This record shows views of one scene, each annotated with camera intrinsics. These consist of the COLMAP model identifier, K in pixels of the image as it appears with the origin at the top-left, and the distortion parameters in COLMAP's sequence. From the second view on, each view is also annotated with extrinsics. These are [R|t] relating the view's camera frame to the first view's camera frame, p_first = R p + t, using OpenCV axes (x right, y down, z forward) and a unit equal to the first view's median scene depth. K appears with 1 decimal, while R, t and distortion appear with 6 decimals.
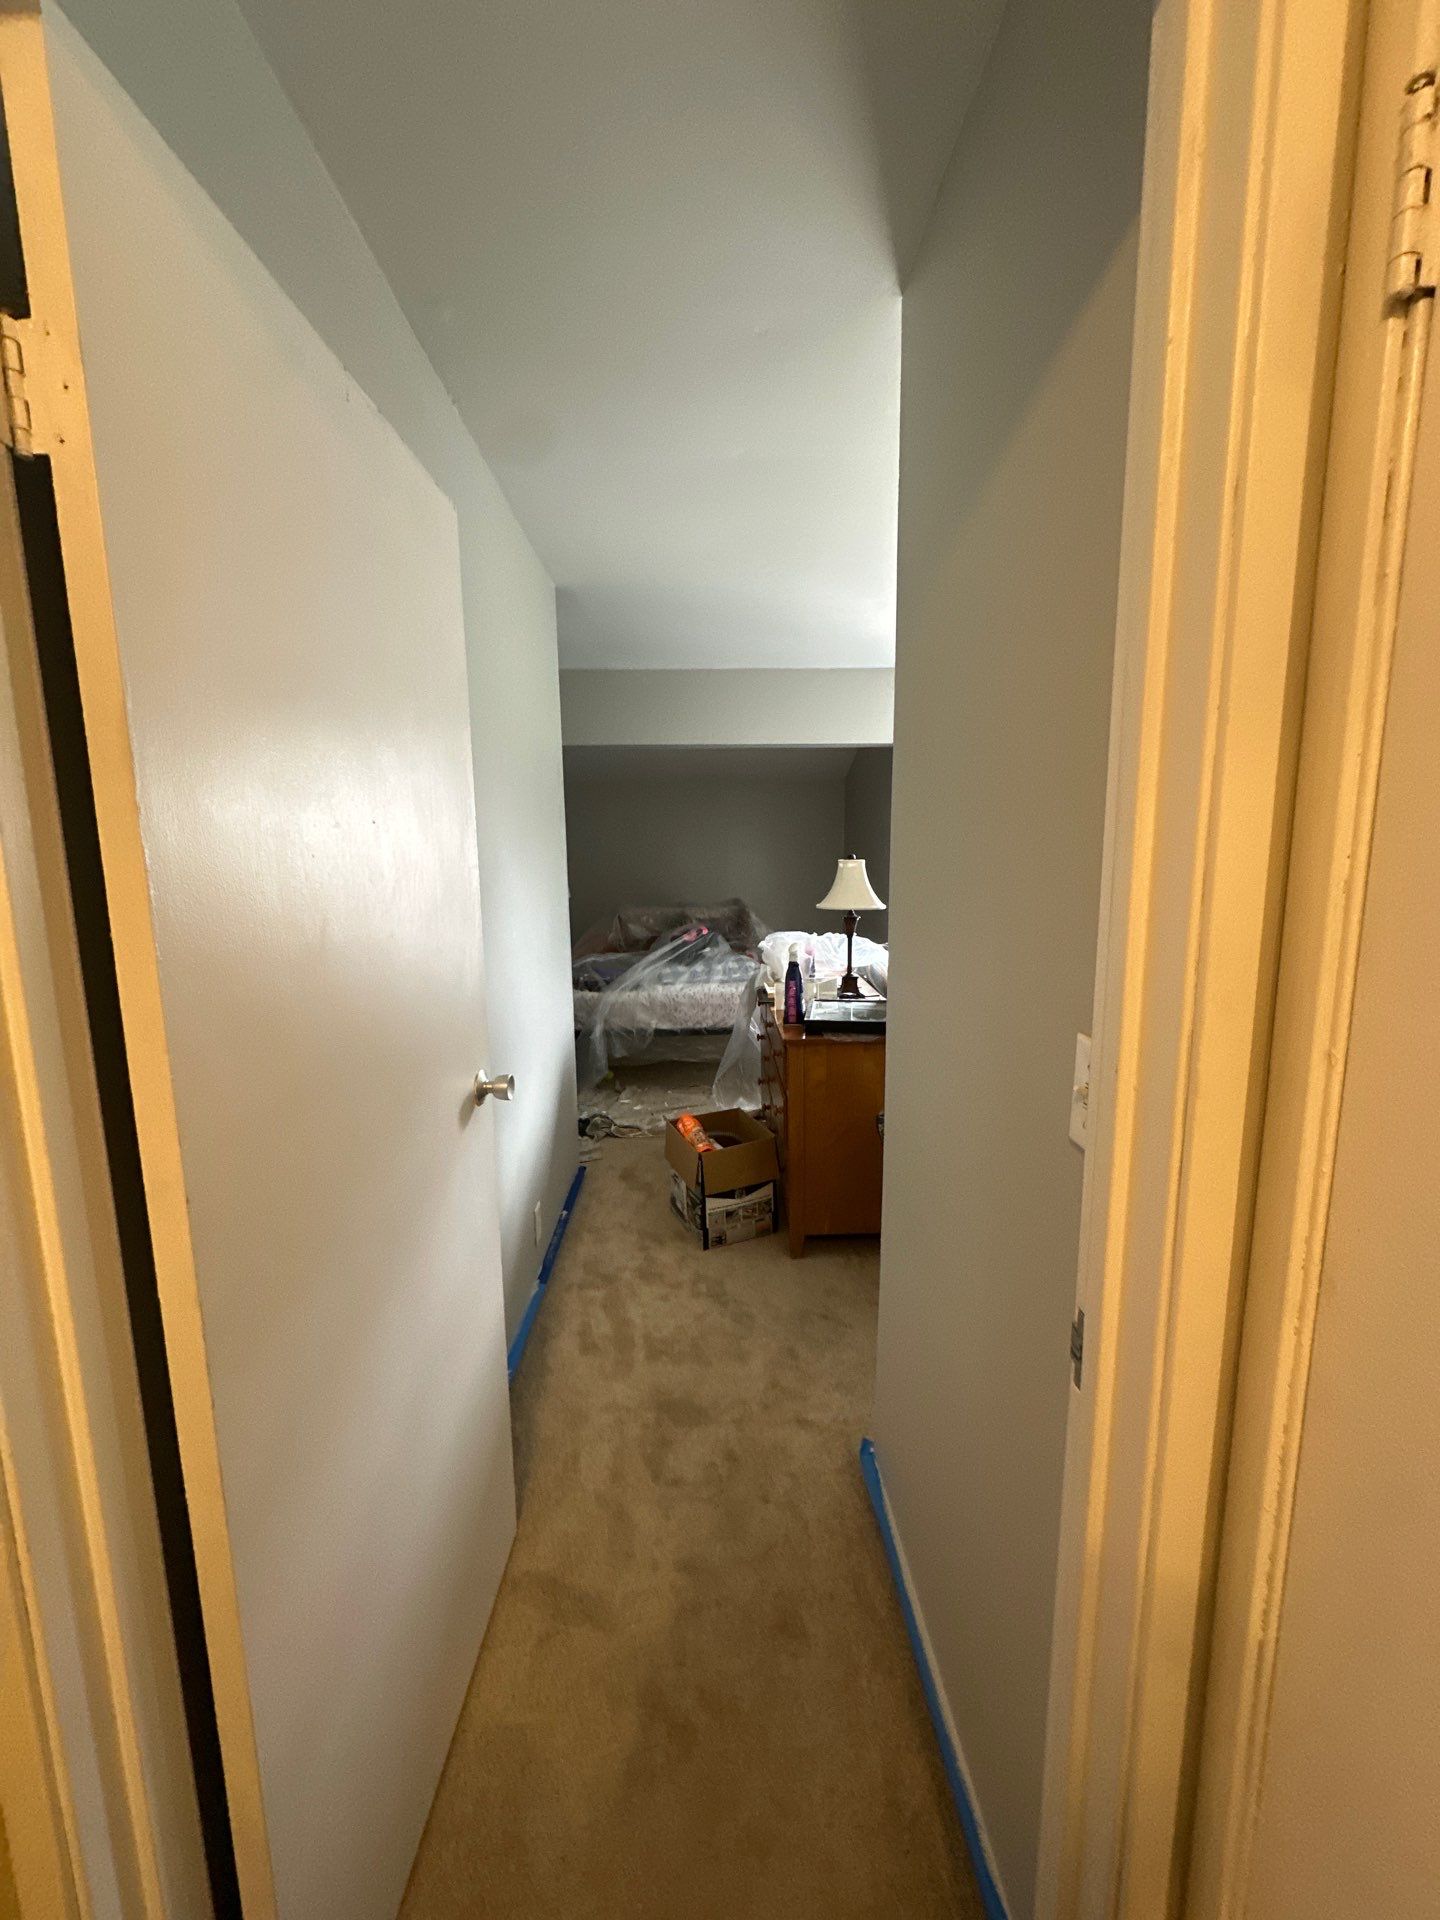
lens RADIAL K [[761.0, 0, 721.2], [0, 761.0, 952.3], [0, 0, 1]] dist [-0.012607, -0.000027]
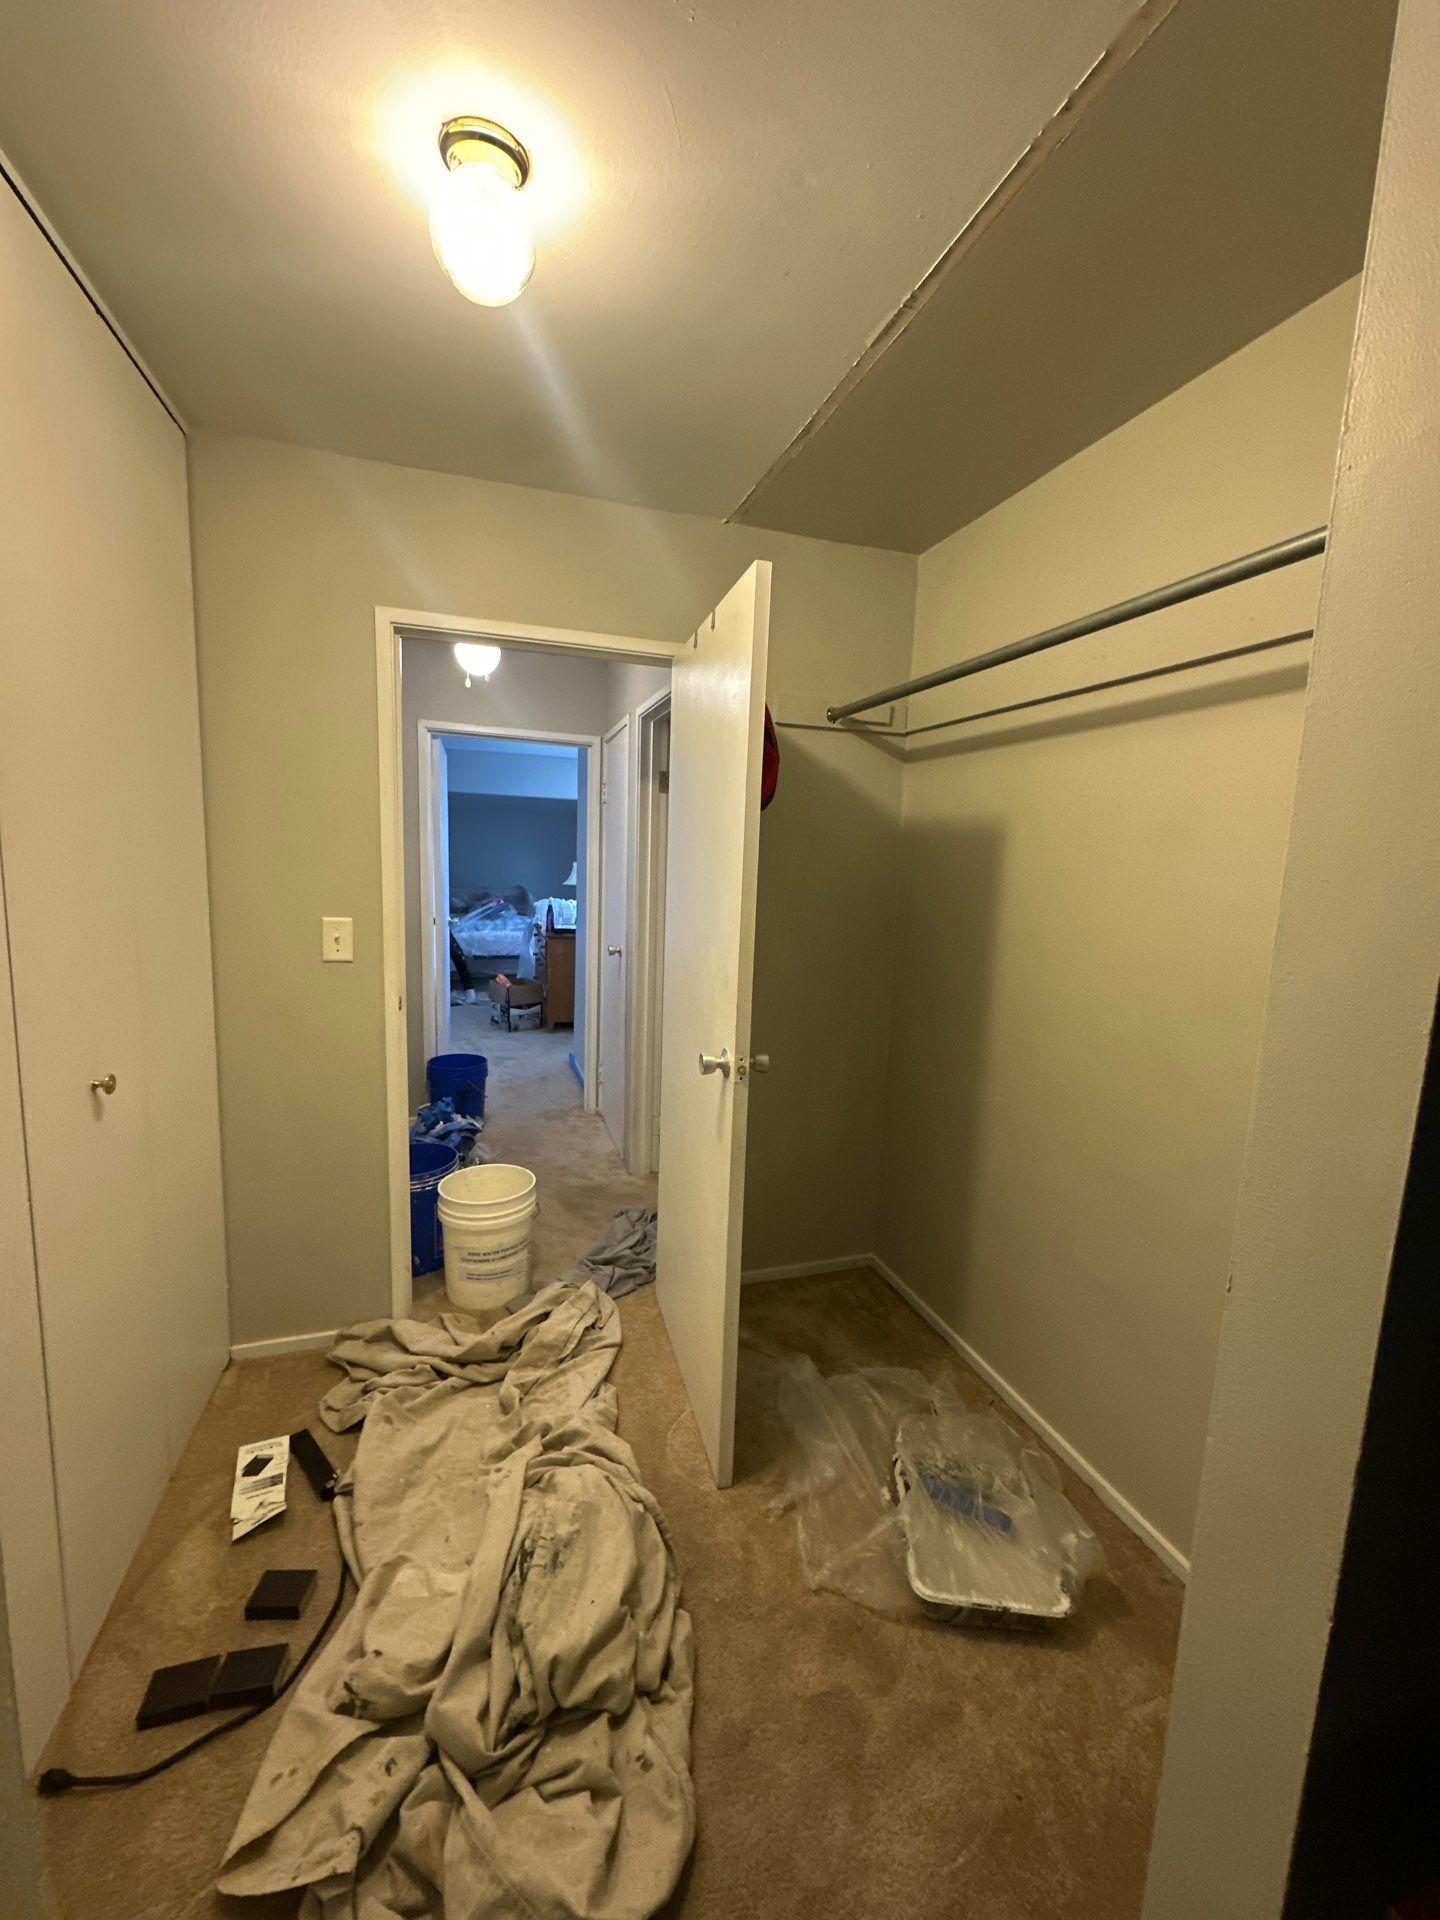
lens RADIAL K [[761.0, 0, 715.3], [0, 761.0, 958.6], [0, 0, 1]] dist [-0.012607, -0.000027]
pose [[0.960061, -0.003195, 0.279773, -0.044240], [0.006392, 0.999924, -0.010516, 0.138809], [-0.279718, 0.011885, 0.960009, -0.891561]]
